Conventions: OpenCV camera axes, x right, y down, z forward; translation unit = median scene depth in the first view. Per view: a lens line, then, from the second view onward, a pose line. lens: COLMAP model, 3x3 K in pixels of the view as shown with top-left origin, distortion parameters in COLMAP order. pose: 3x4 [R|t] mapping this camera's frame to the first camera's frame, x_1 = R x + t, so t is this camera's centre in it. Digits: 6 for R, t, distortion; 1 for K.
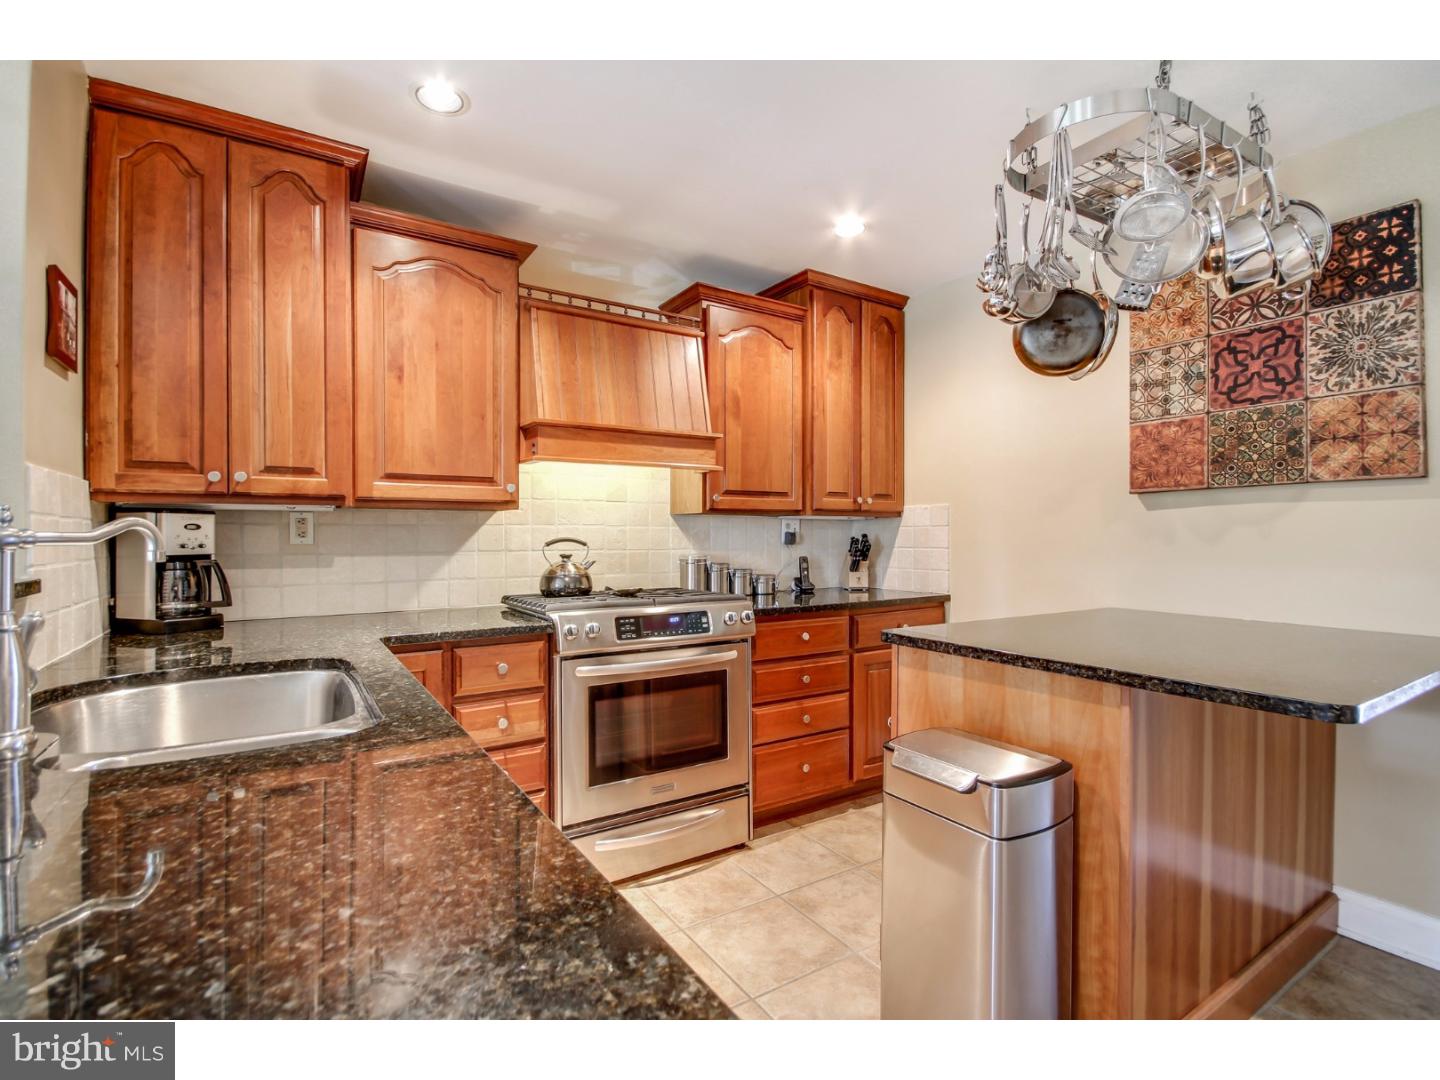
lens RADIAL K [[673.6, 0, 730.4], [0, 673.6, 536.3], [0, 0, 1]] dist [-0.001169, -0.004725]
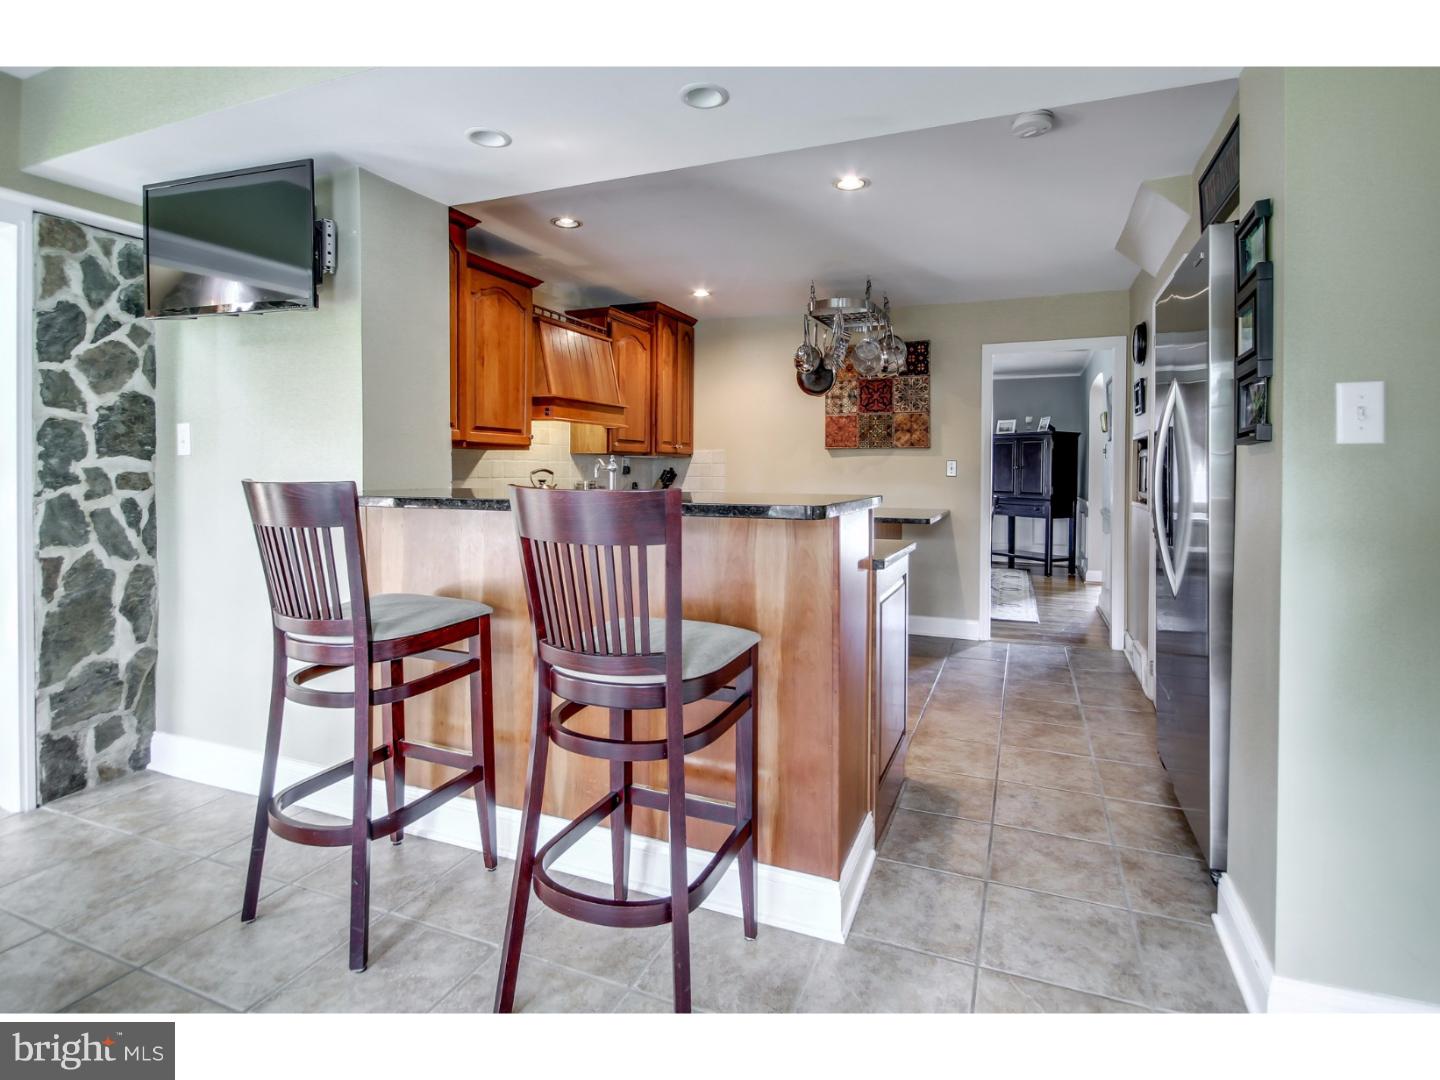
lens RADIAL K [[673.6, 0, 759.2], [0, 673.6, 480.7], [0, 0, 1]] dist [-0.001169, -0.004725]
pose [[0.806791, -0.004608, 0.590819, -0.810258], [-0.006222, 0.999848, 0.016294, 0.000859], [-0.590804, -0.016822, 0.806640, -0.561408]]
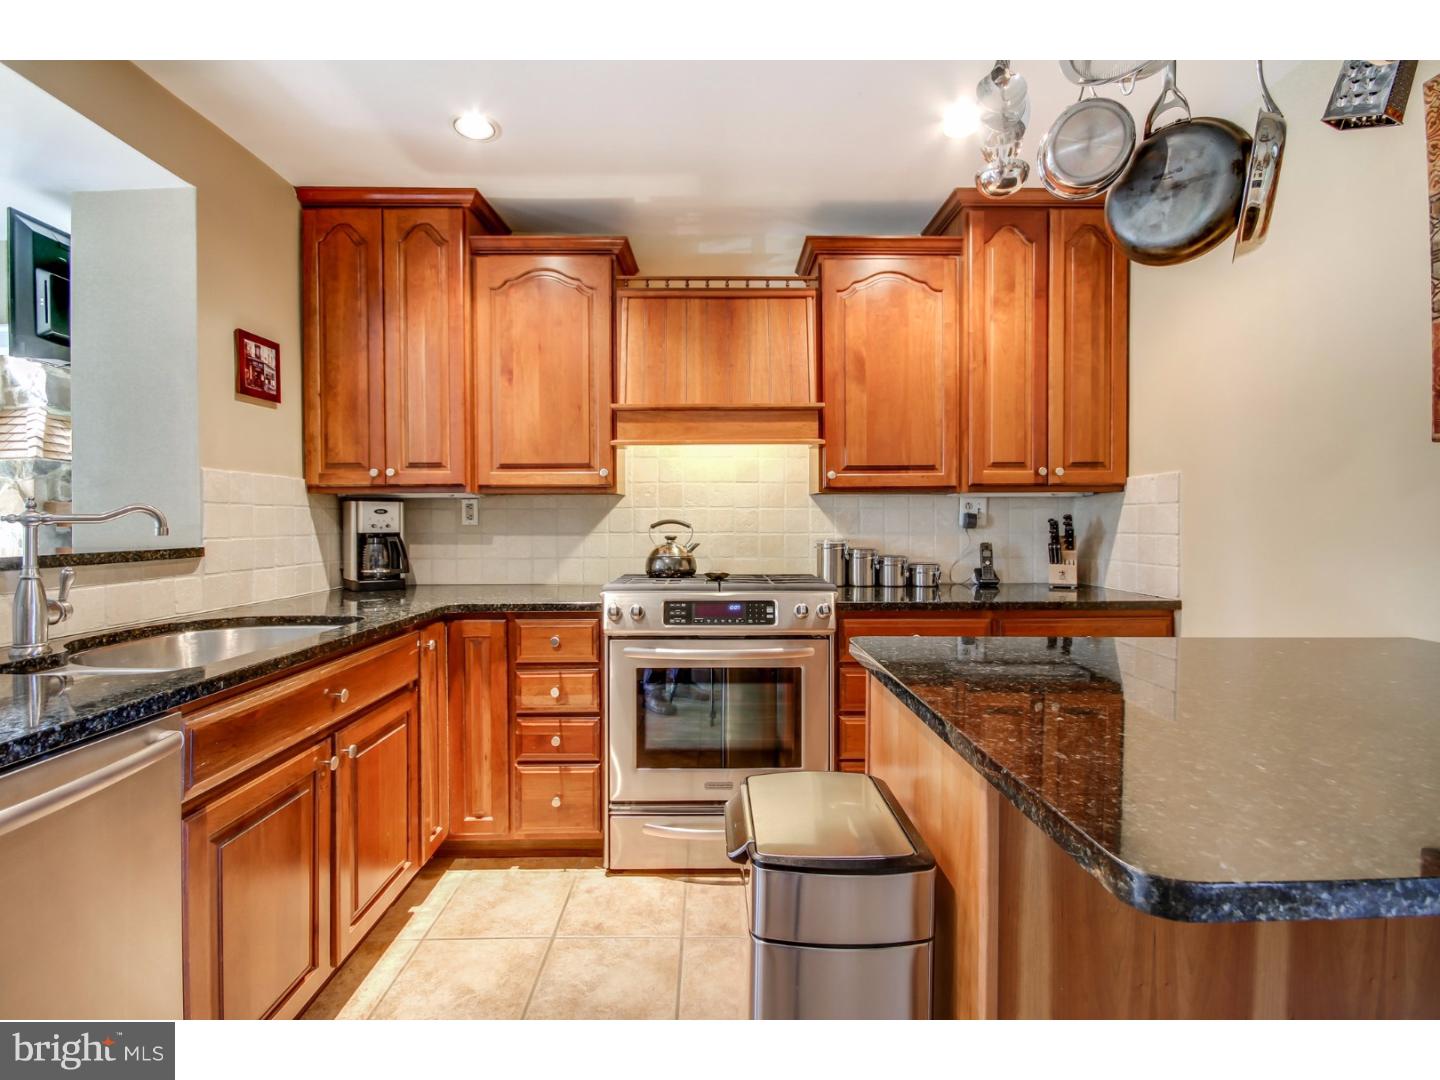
lens RADIAL K [[673.6, 0, 714.6], [0, 673.6, 526.0], [0, 0, 1]] dist [-0.001169, -0.004725]
pose [[0.847058, 0.003527, -0.531488, 0.378938], [0.001269, 0.999962, 0.008659, 0.003106], [0.531498, -0.008009, 0.847021, 0.193069]]
